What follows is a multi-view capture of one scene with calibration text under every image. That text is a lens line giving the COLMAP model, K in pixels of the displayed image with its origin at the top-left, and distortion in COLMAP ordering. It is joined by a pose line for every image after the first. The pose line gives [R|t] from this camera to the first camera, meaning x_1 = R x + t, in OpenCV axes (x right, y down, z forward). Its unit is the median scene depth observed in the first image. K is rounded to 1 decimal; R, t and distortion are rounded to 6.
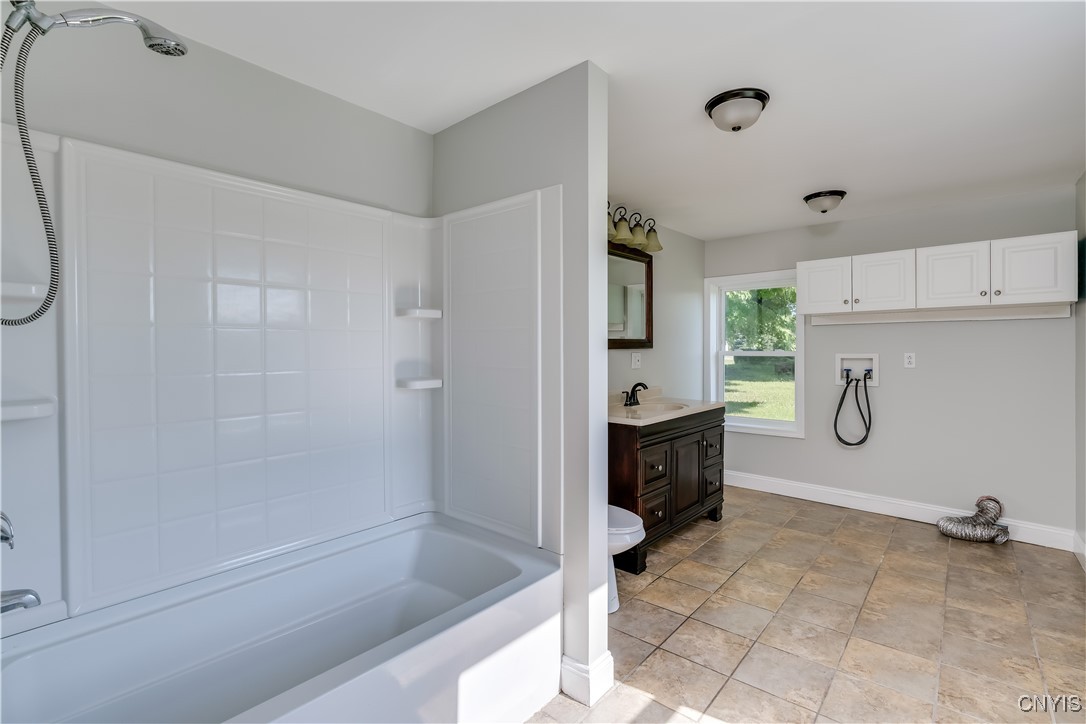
lens RADIAL K [[491.7, 0, 537.3], [0, 491.7, 362.3], [0, 0, 1]] dist [-0.009641, 0.003854]
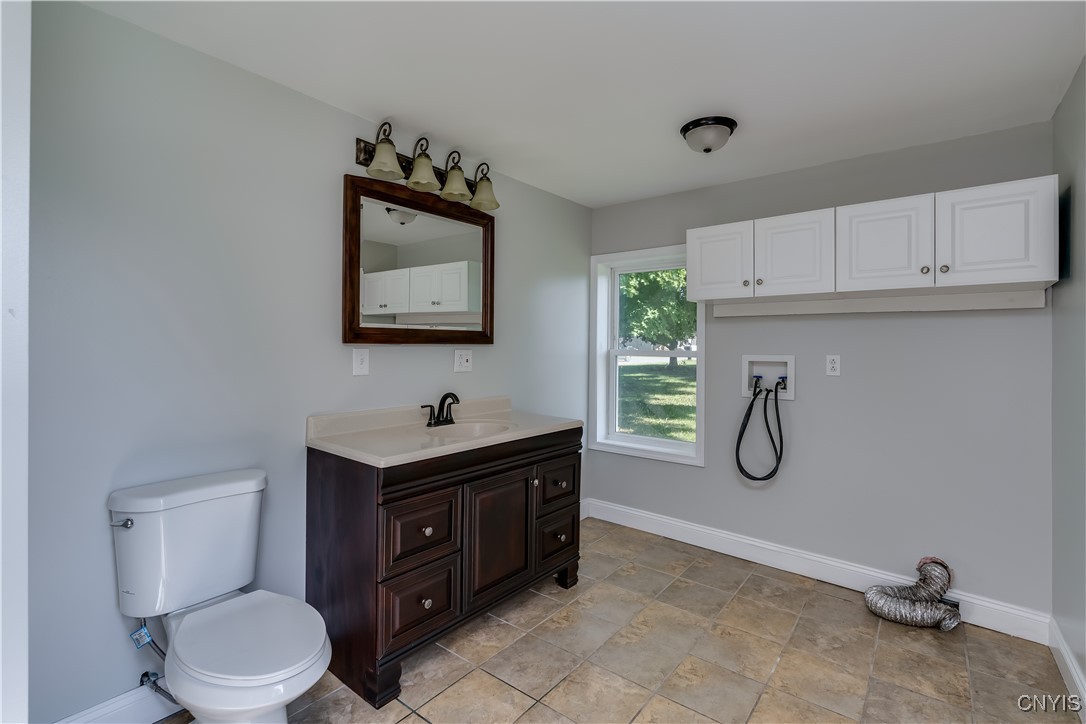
lens RADIAL K [[491.7, 0, 541.8], [0, 491.7, 354.3], [0, 0, 1]] dist [-0.009641, 0.003854]
pose [[0.998767, 0.013990, 0.047622, 0.312669], [-0.013418, 0.999834, -0.012313, -0.006197], [-0.047786, 0.011659, 0.998790, 0.310224]]
